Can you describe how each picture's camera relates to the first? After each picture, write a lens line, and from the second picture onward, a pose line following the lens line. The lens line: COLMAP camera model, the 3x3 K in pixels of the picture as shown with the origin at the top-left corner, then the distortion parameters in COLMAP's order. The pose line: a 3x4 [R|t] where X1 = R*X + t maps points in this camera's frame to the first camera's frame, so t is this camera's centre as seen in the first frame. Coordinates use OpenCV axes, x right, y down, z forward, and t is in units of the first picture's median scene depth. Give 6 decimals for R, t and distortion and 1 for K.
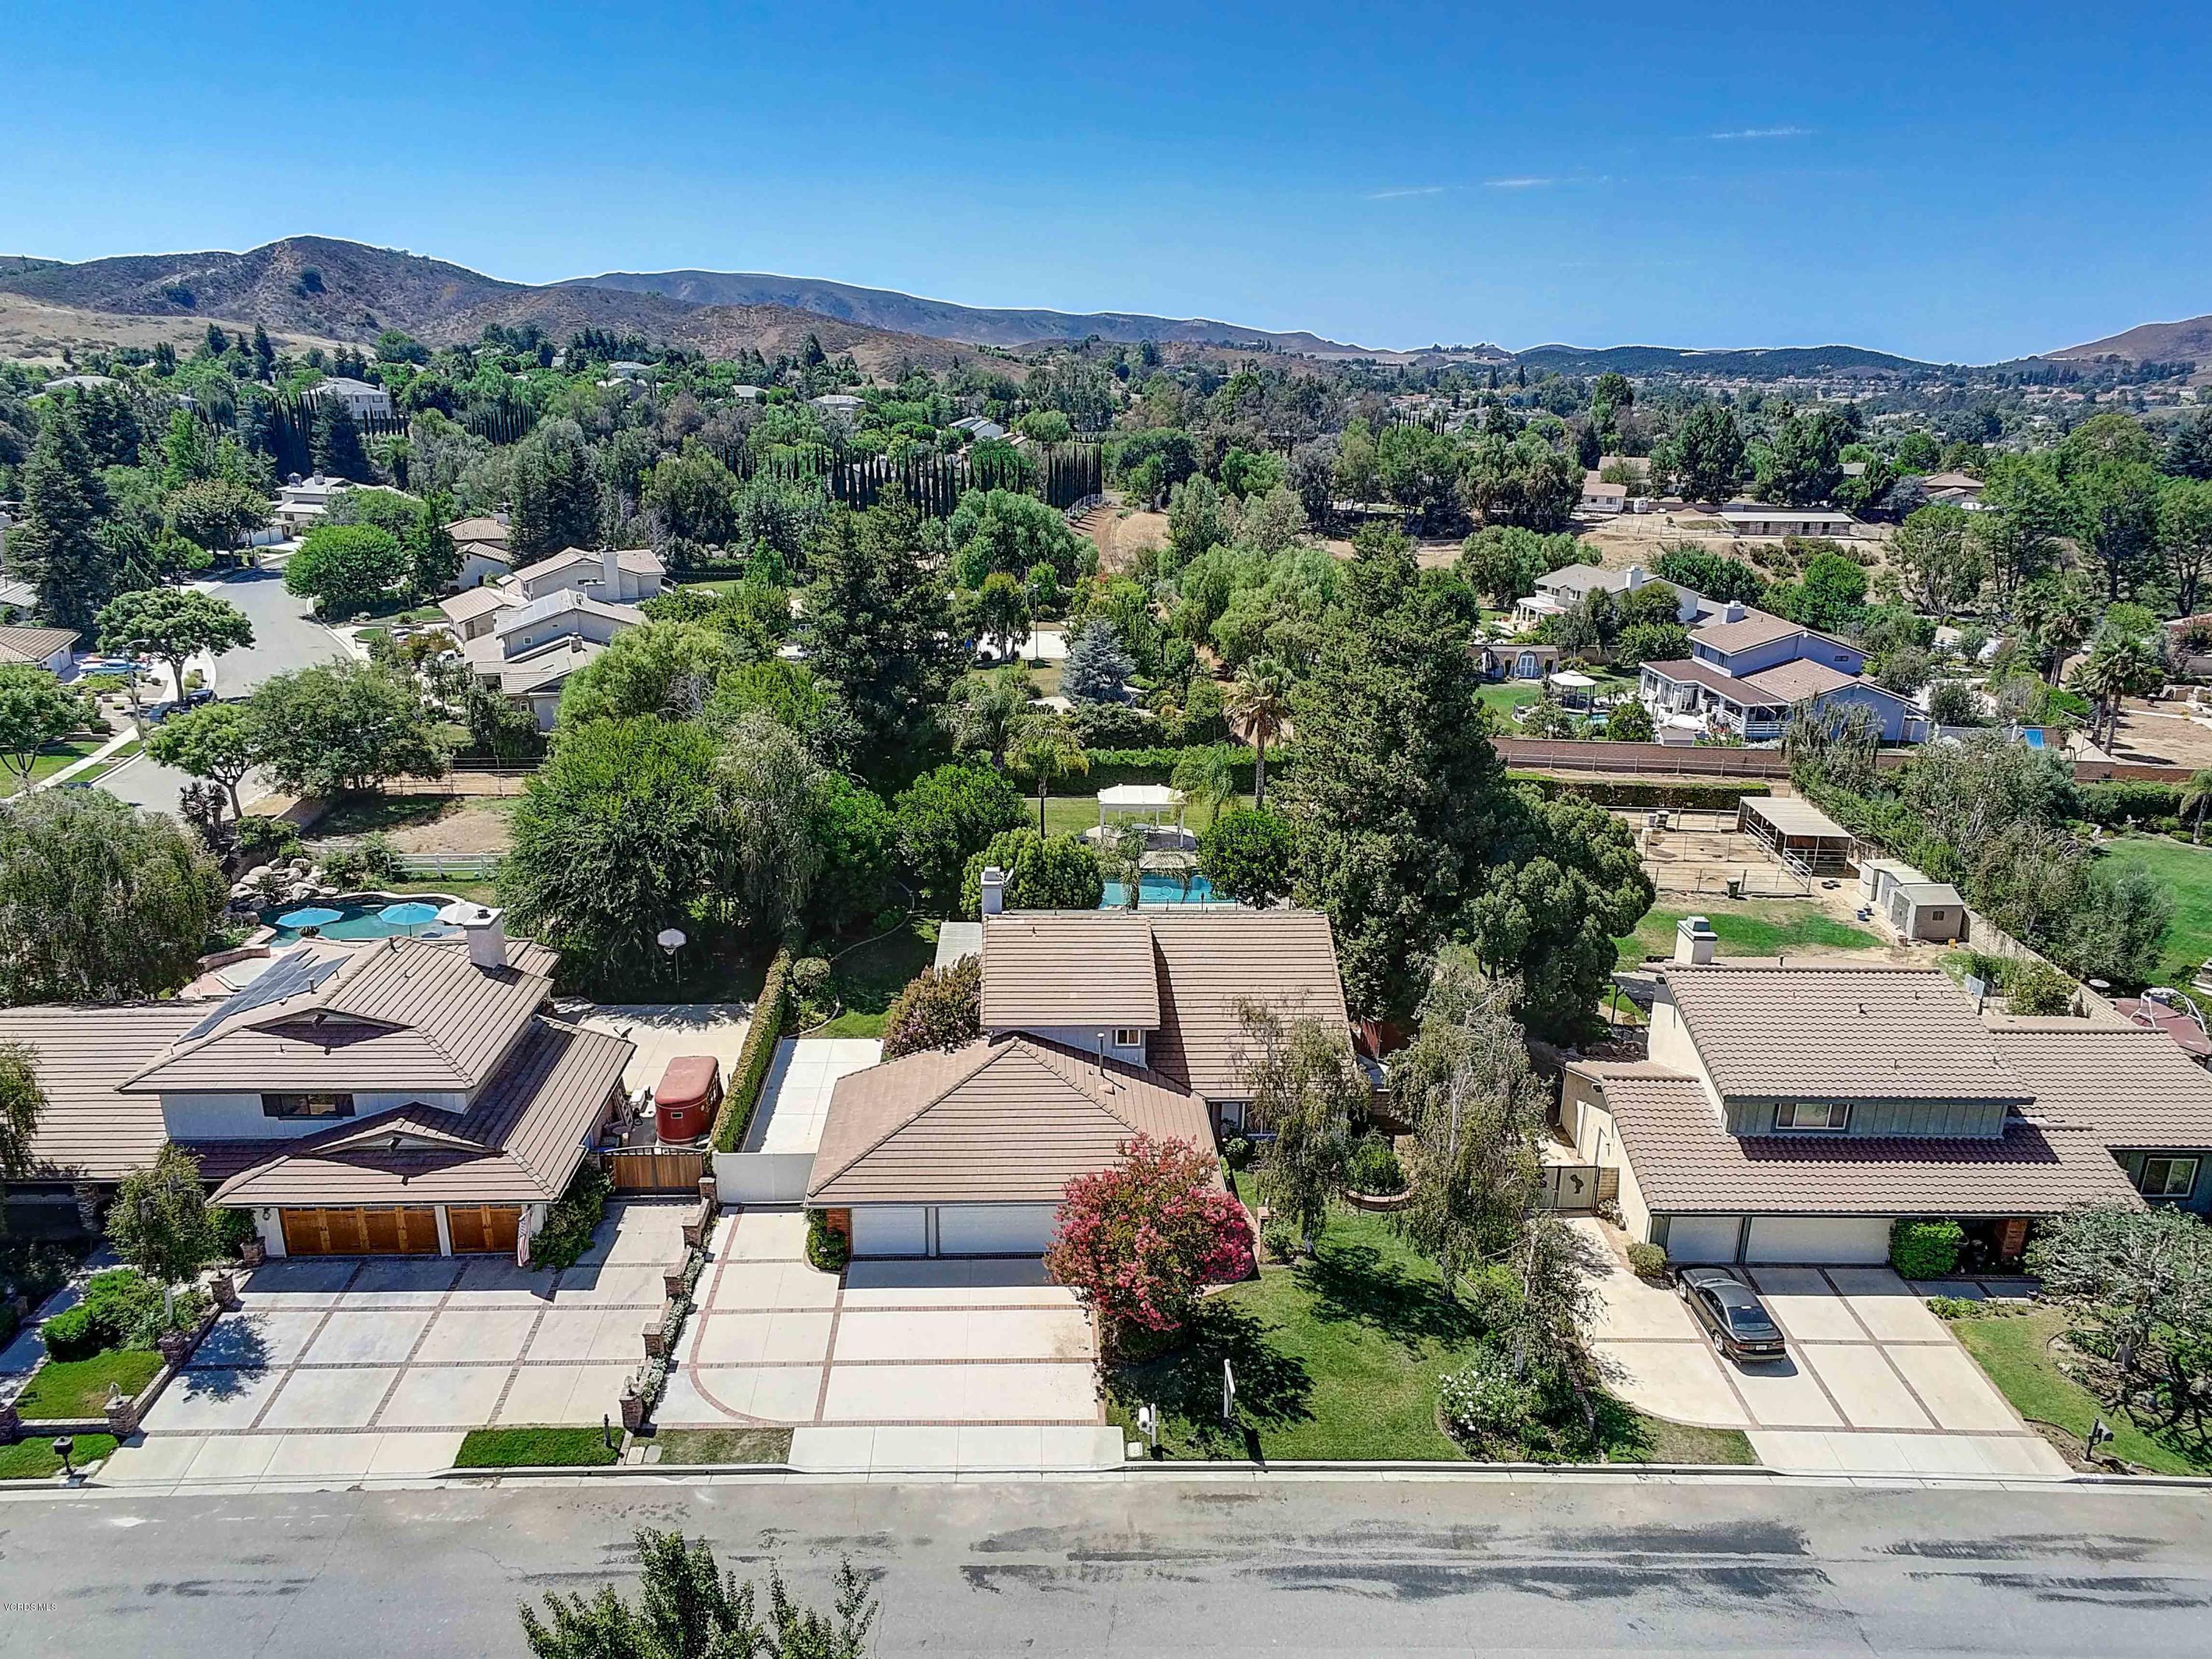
lens RADIAL K [[1485.1, 0, 1076.4], [0, 1485.1, 827.4], [0, 0, 1]] dist [-0.000196, 0.004323]
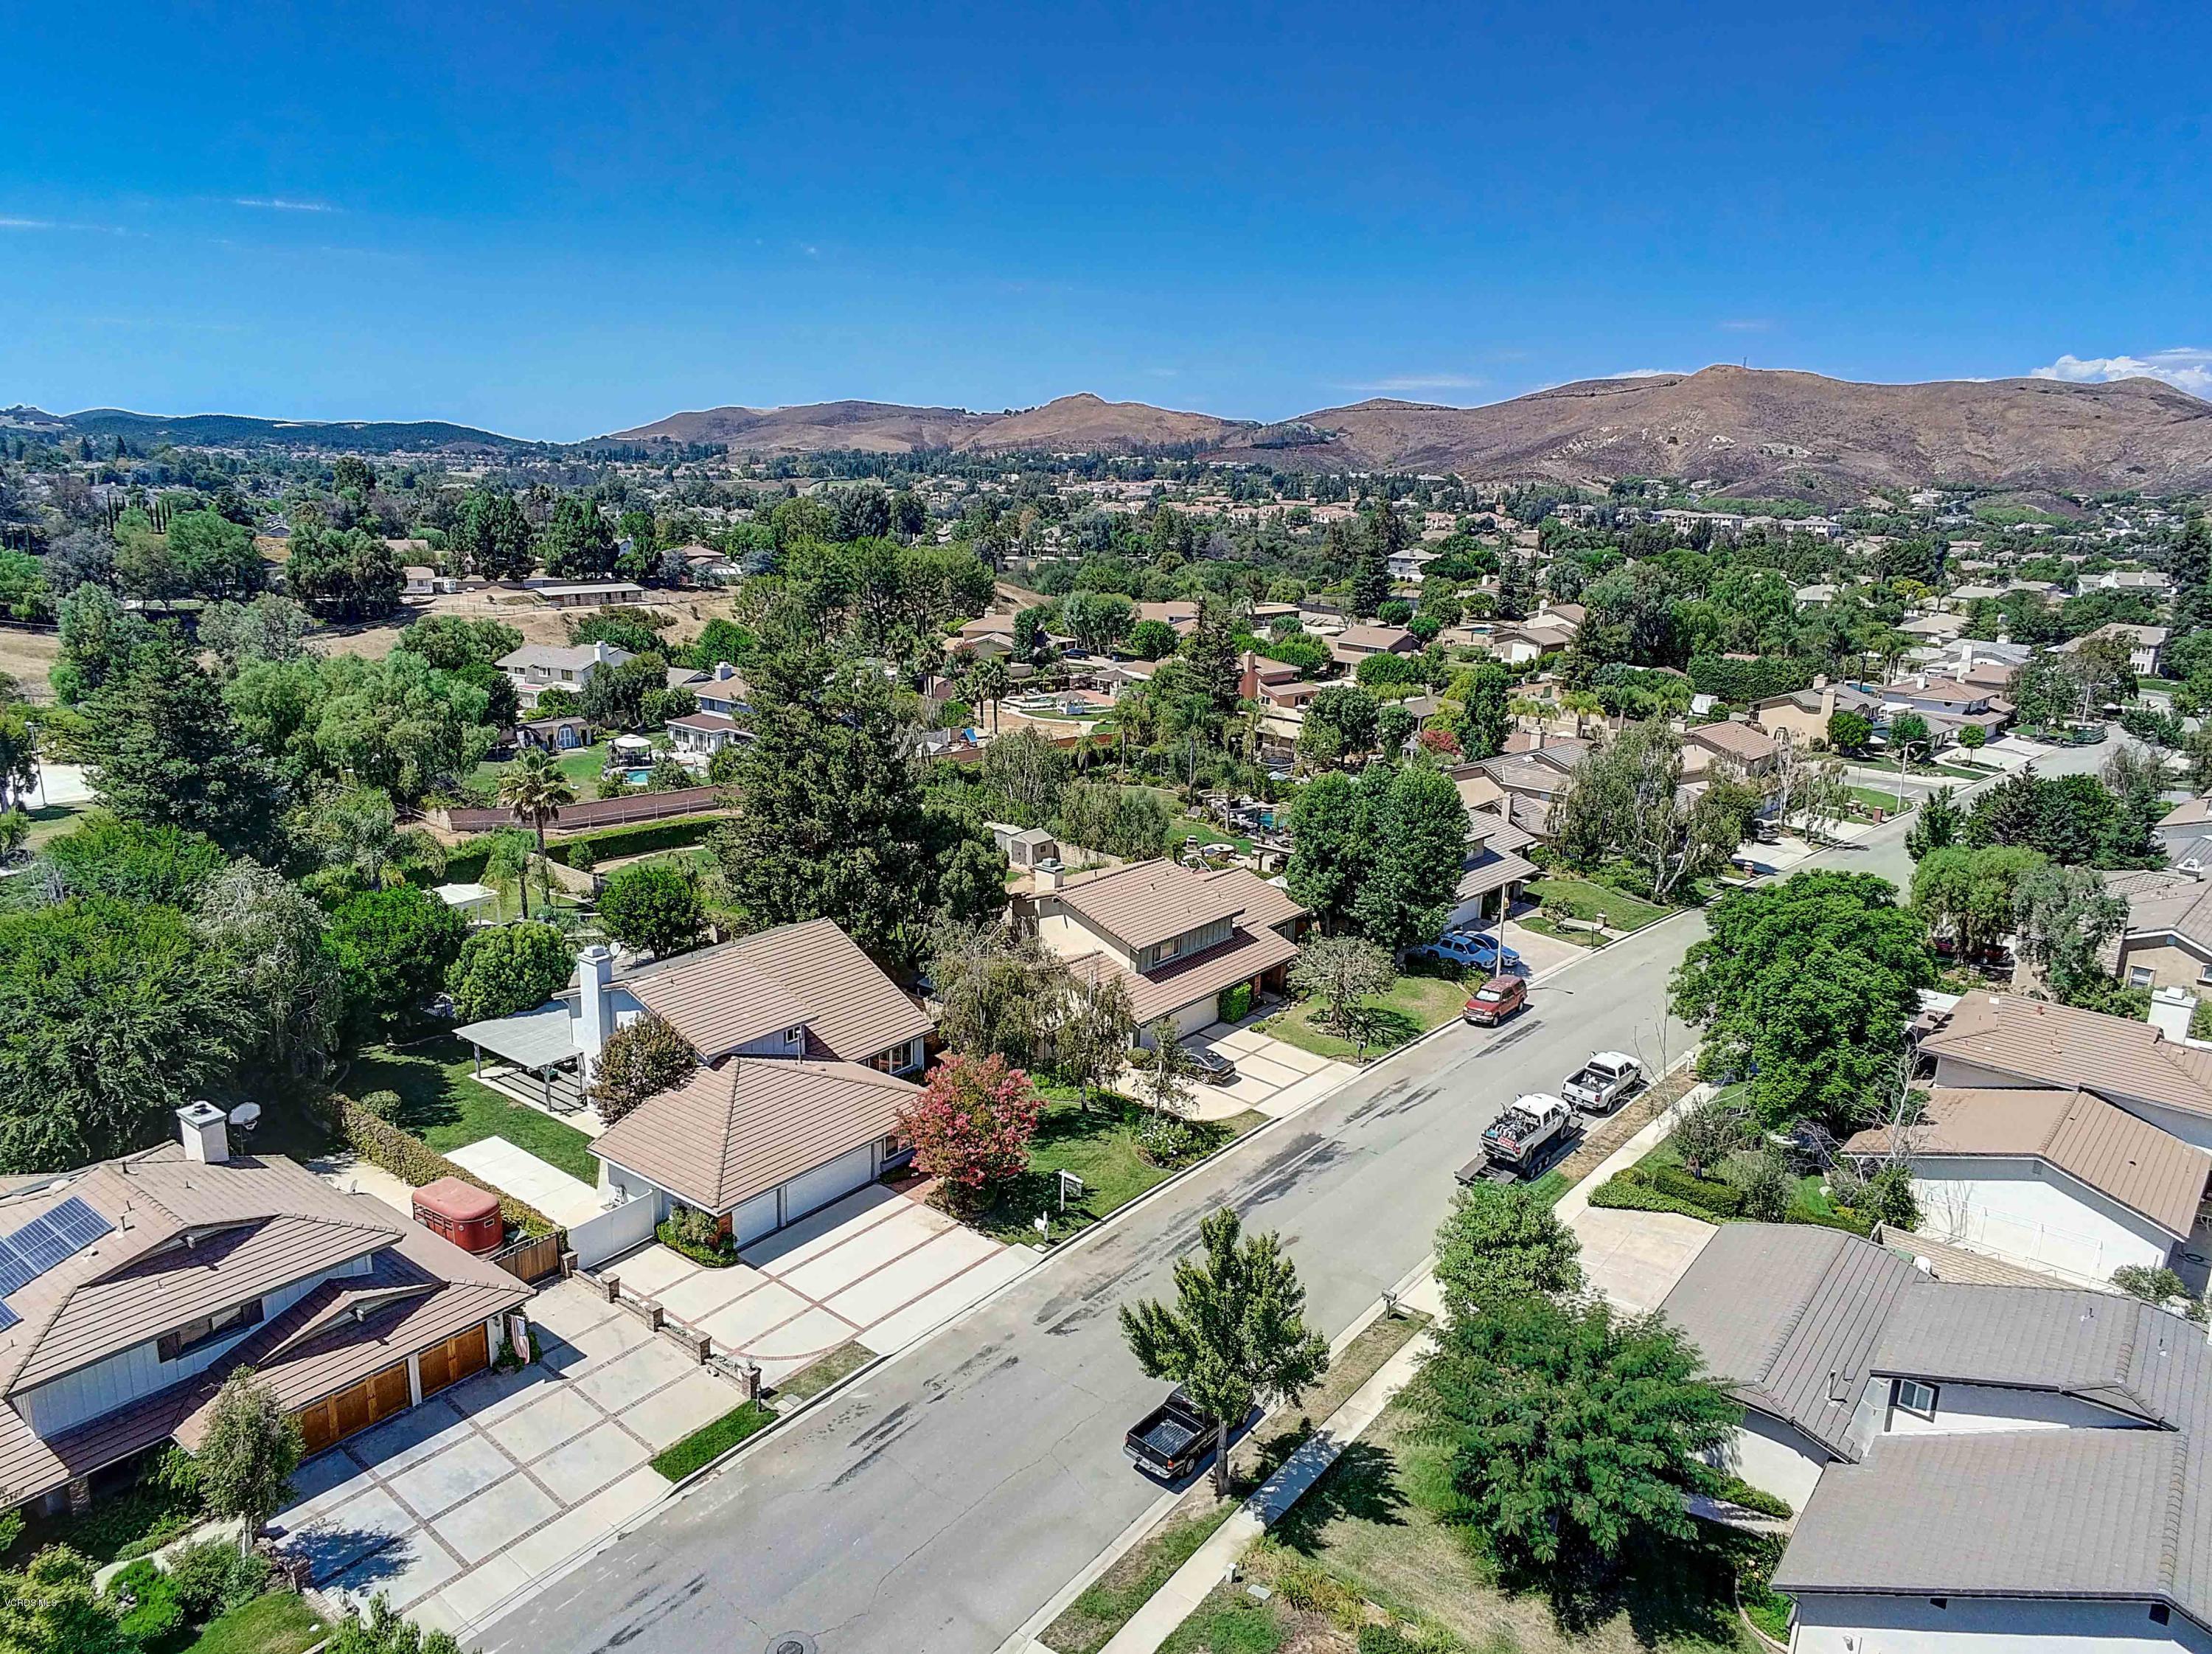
lens RADIAL K [[1457.1, 0, 1132.8], [0, 1457.1, 821.5], [0, 0, 1]] dist [-0.000729, 0.000759]
pose [[0.624221, -0.179160, 0.760428, -0.778129], [0.212453, 0.975596, 0.055456, -0.049524], [-0.751806, 0.126939, 0.647050, -0.058454]]
